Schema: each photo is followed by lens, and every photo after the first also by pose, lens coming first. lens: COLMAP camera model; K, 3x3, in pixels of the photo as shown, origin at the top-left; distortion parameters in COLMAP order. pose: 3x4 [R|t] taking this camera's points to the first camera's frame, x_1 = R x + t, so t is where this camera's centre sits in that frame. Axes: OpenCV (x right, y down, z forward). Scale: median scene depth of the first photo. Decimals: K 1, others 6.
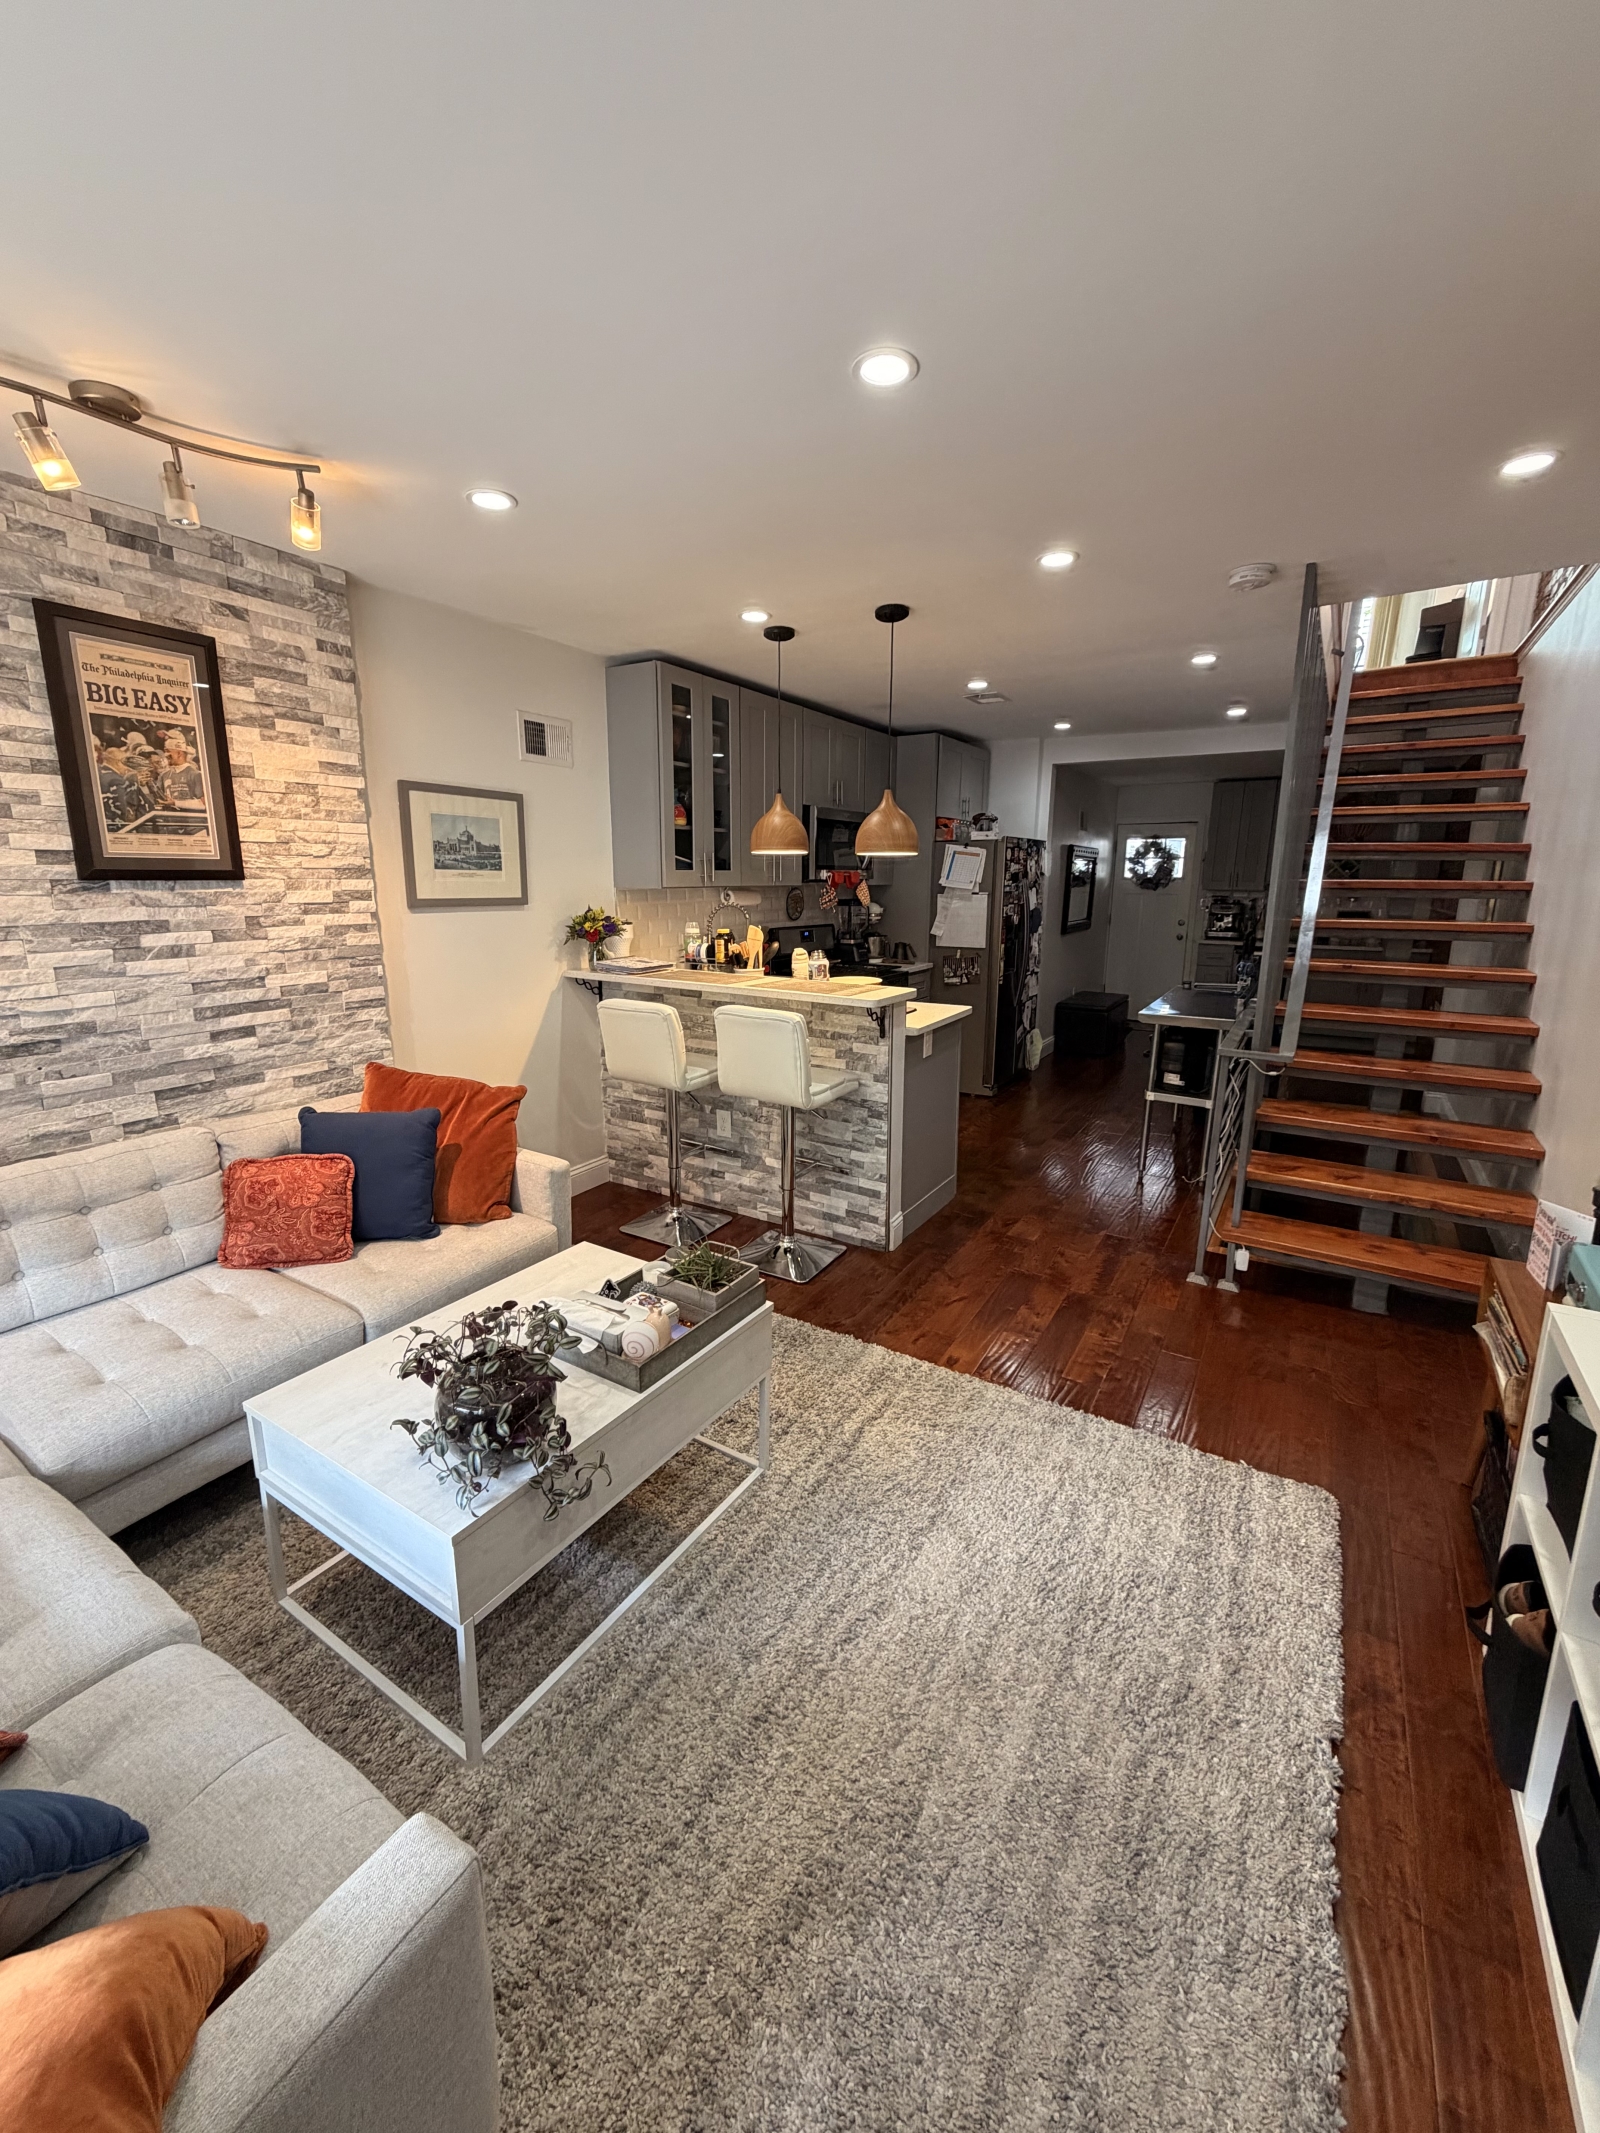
lens RADIAL K [[849.2, 0, 796.2], [0, 849.2, 1064.9], [0, 0, 1]] dist [0.001676, -0.000100]
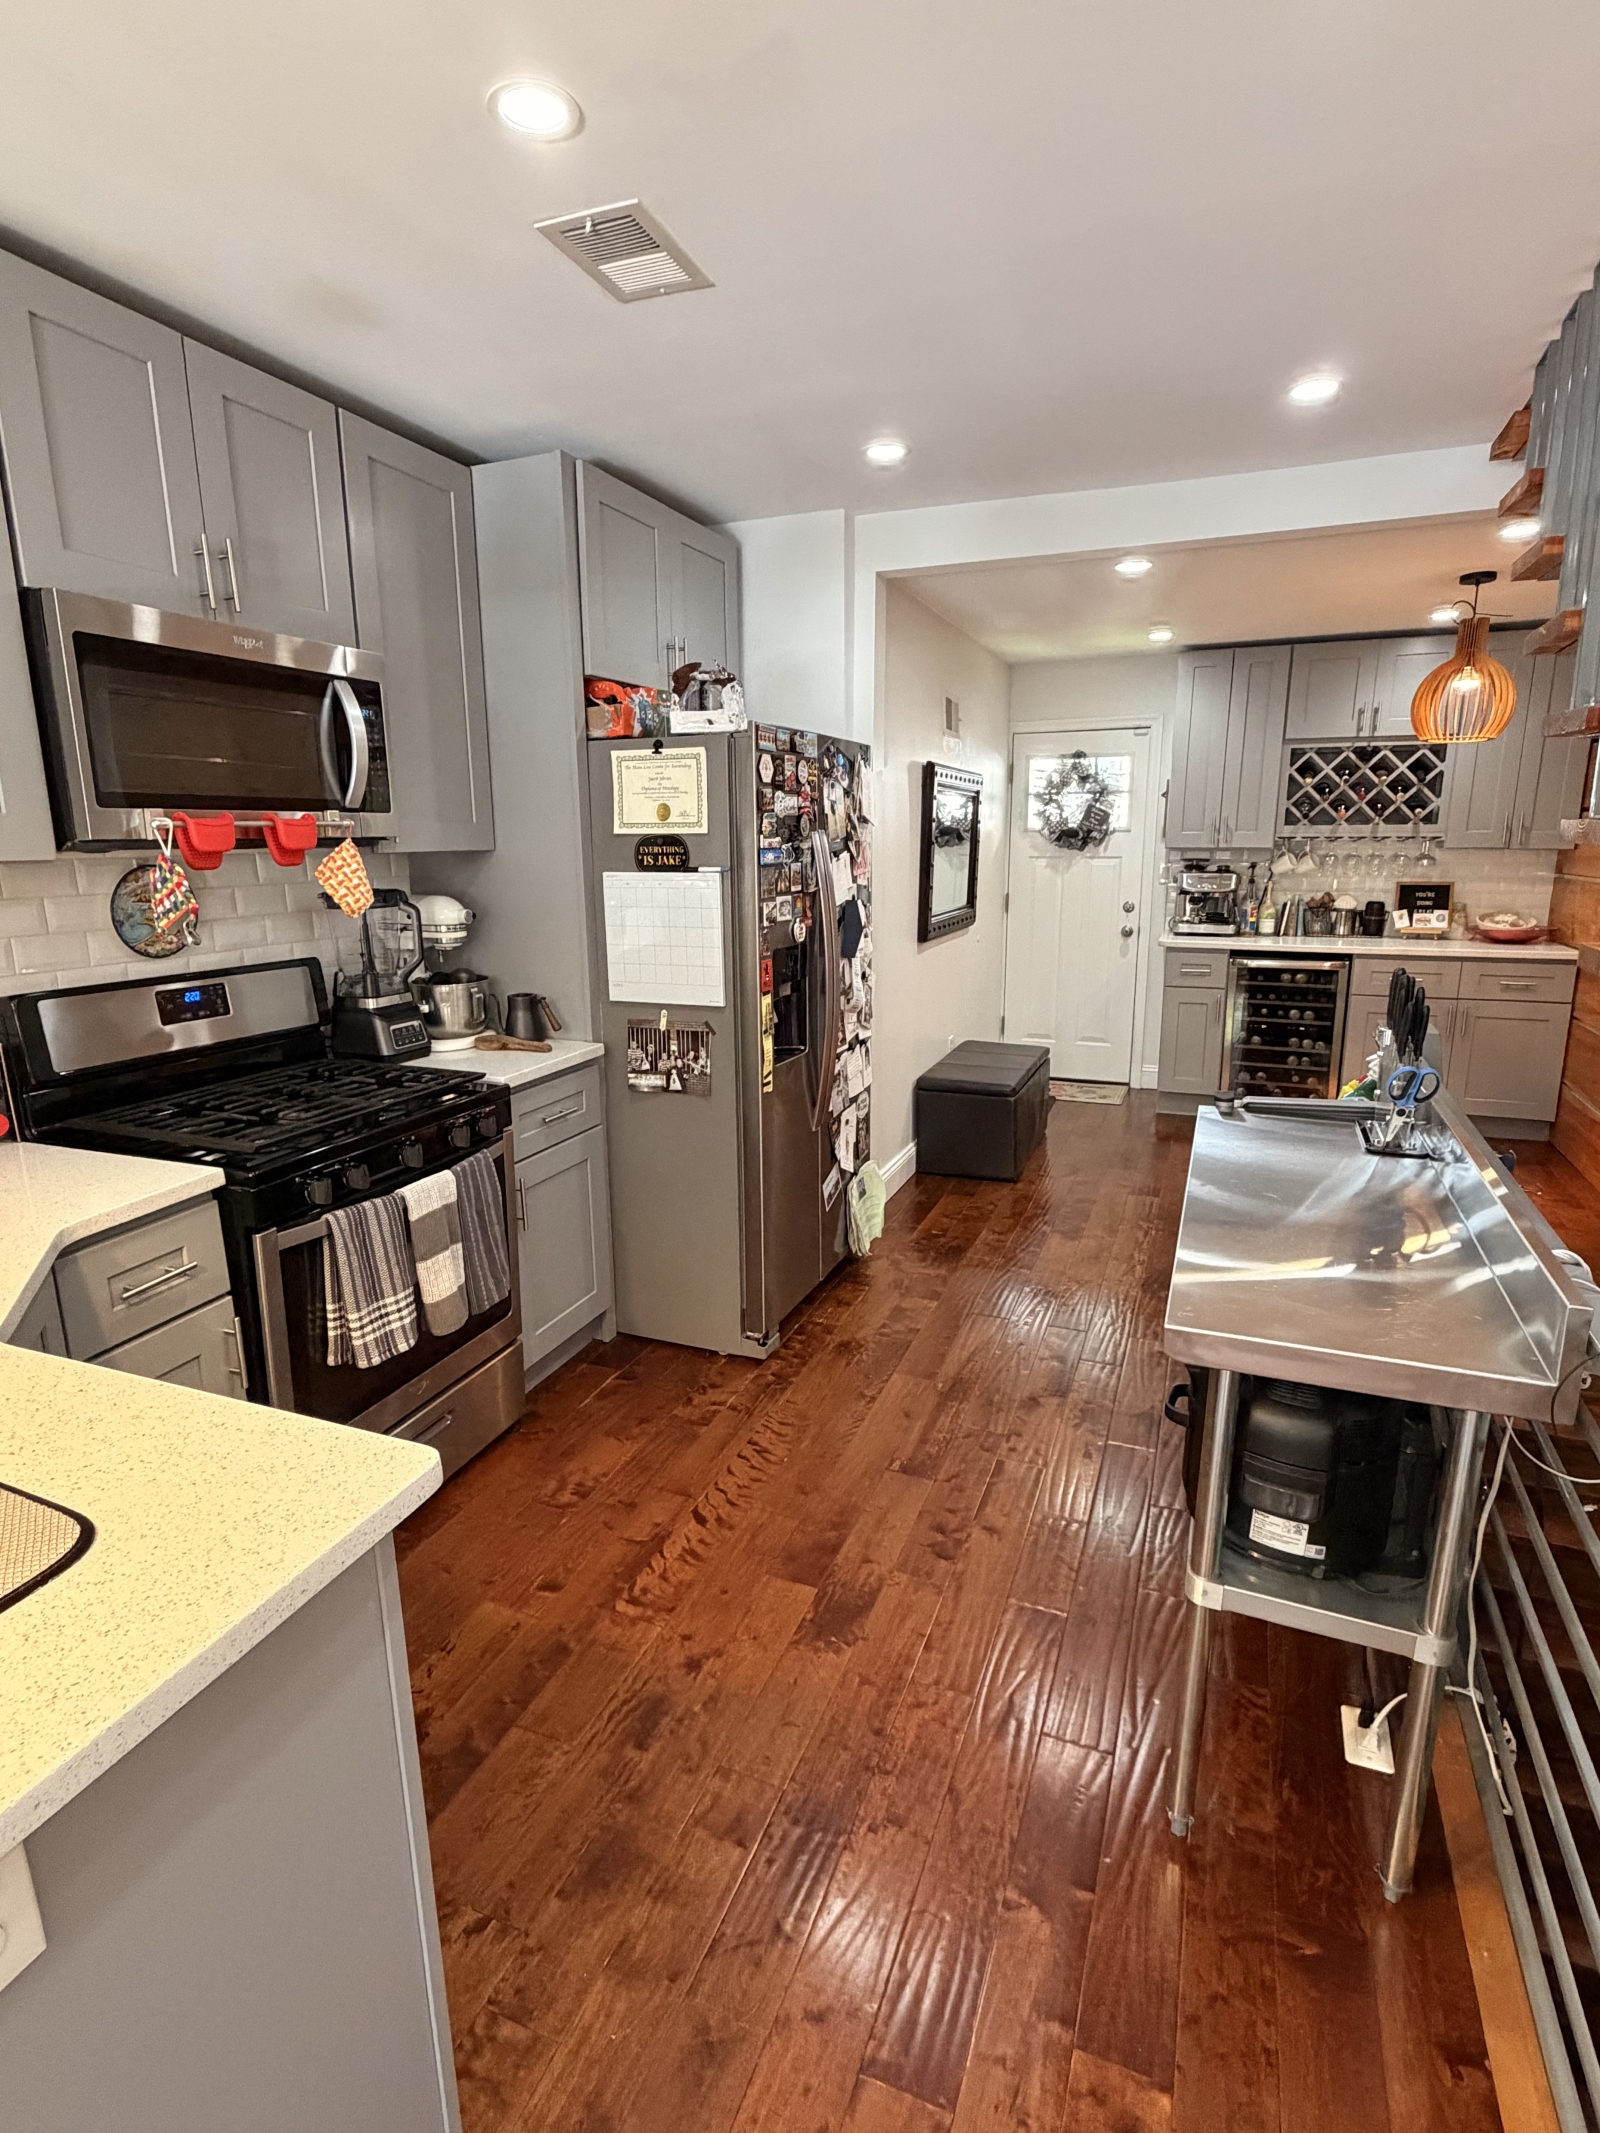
lens RADIAL K [[1056.3, 0, 797.2], [0, 1056.3, 1068.9], [0, 0, 1]] dist [0.000474, 0.000176]
pose [[0.986164, -0.047505, 0.158819, 0.437973], [0.047332, 0.998867, 0.004877, -0.270649], [-0.158871, 0.002707, 0.987296, 1.255856]]
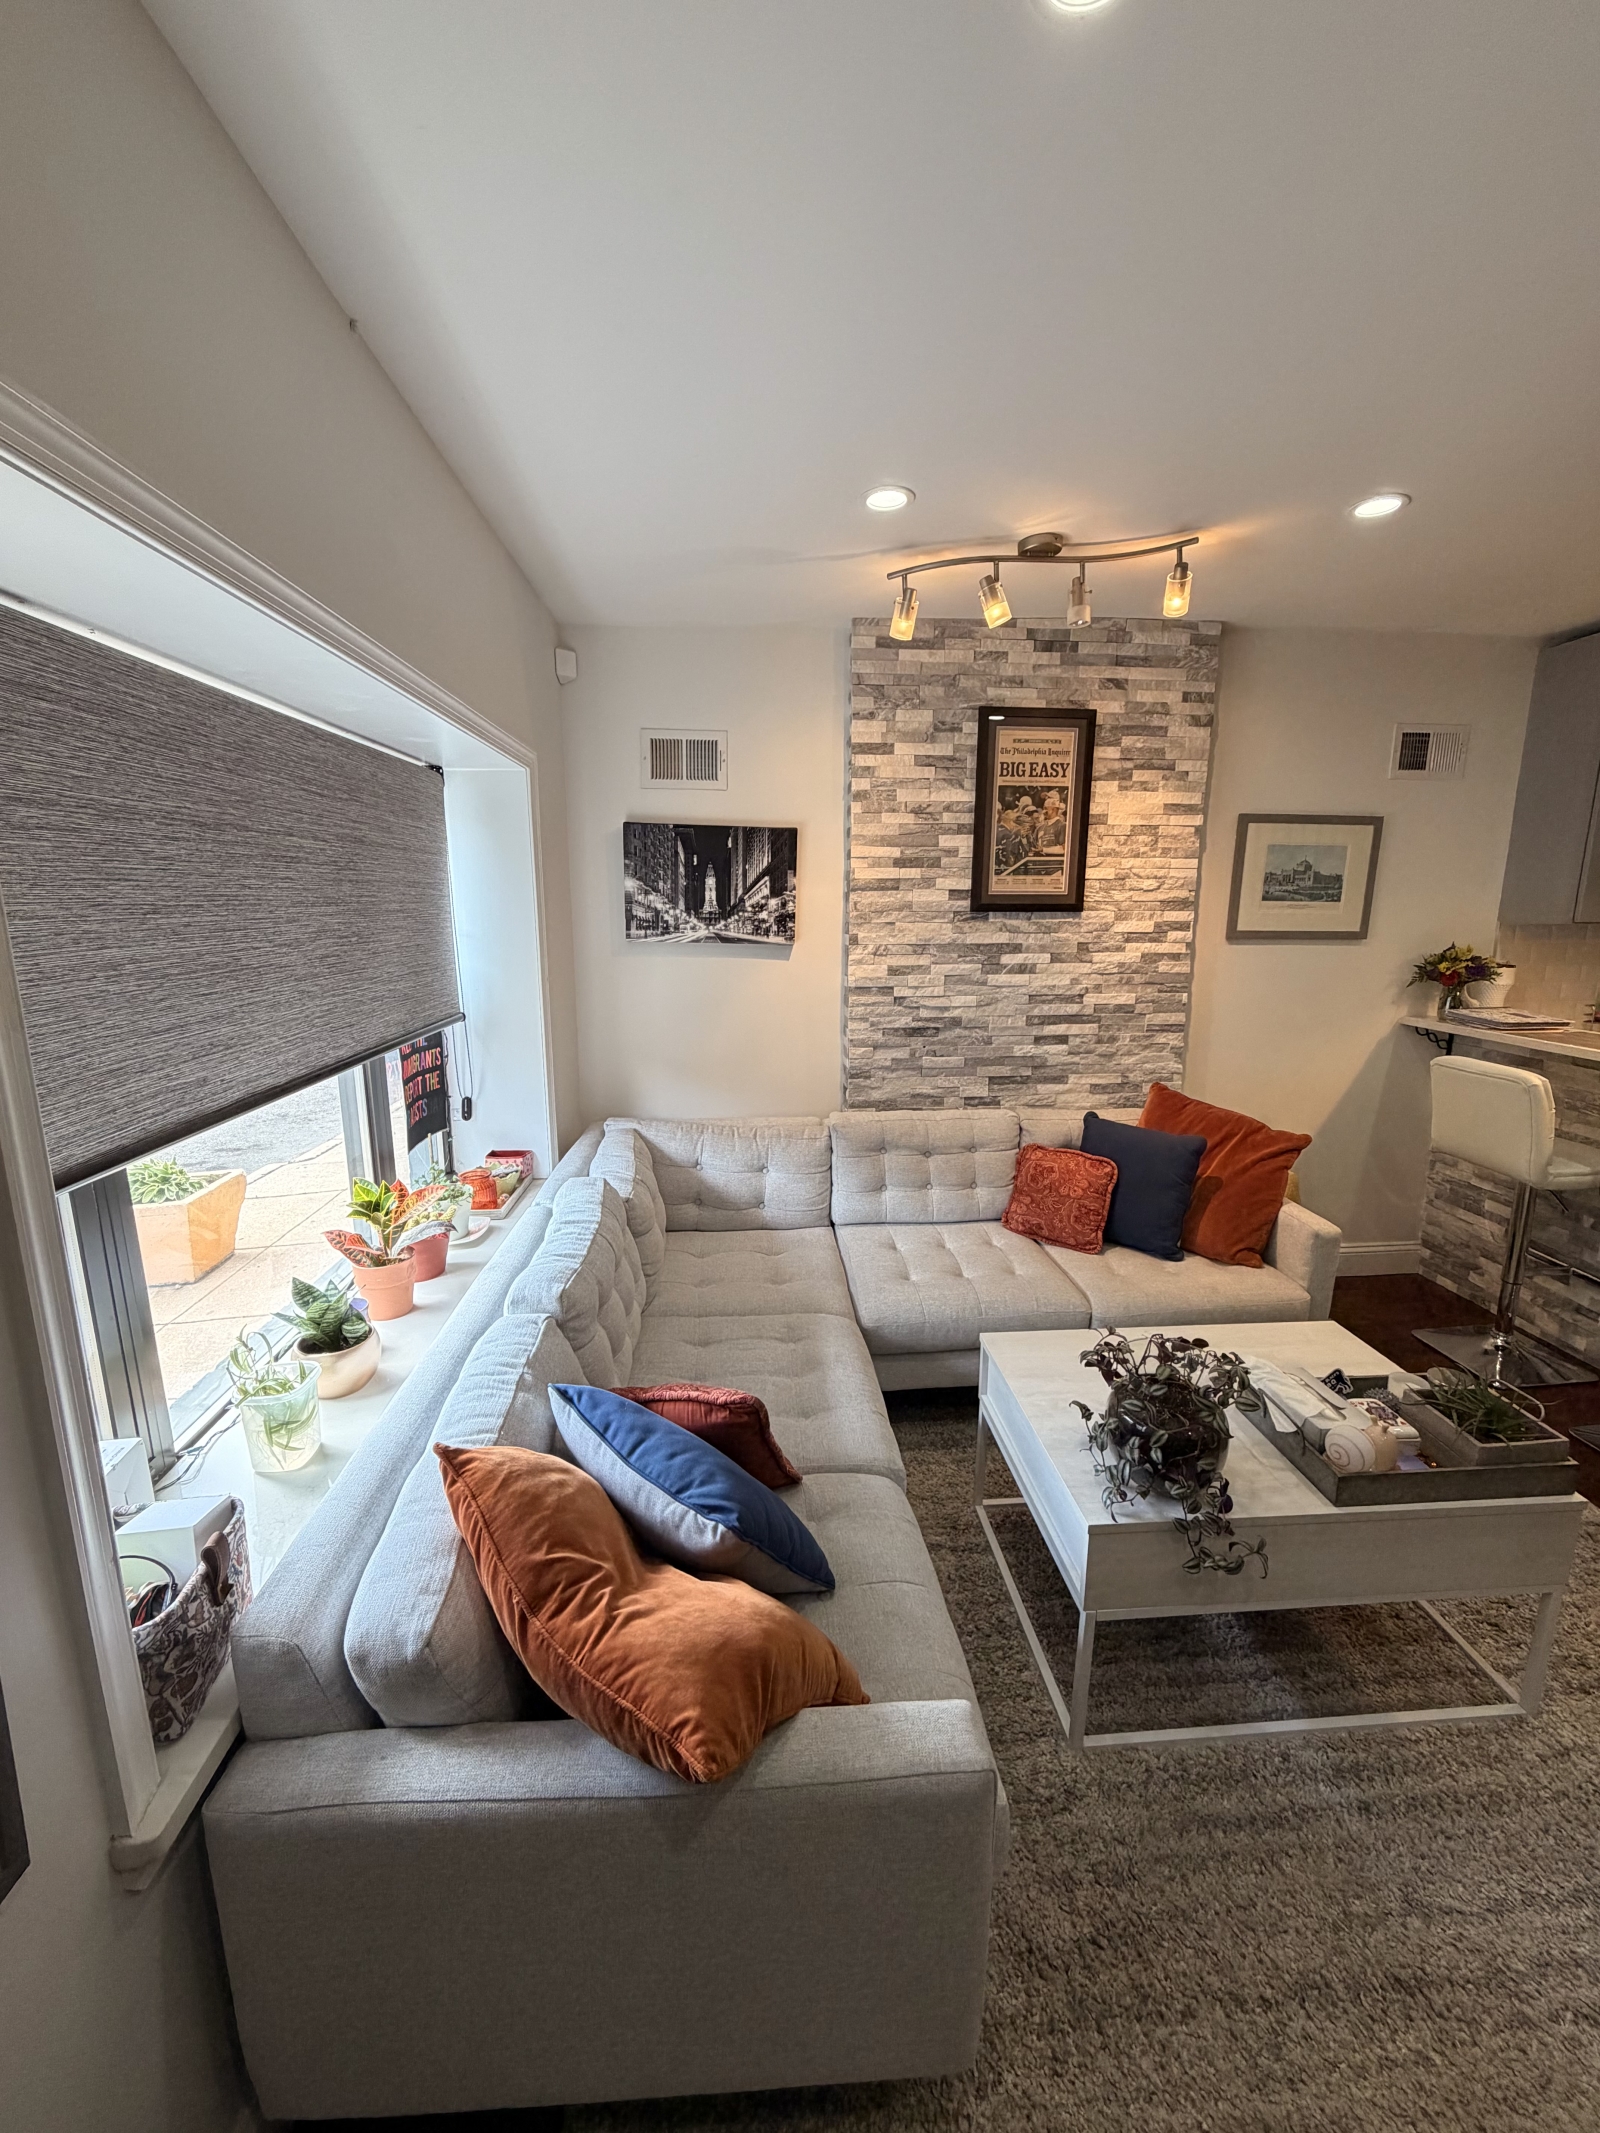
lens RADIAL K [[849.2, 0, 802.8], [0, 849.2, 1065.7], [0, 0, 1]] dist [0.001676, -0.000100]
pose [[0.598060, 0.147057, -0.787845, 0.076575], [-0.172523, 0.983598, 0.052632, -0.003901], [0.782662, 0.104444, 0.613621, 0.001255]]
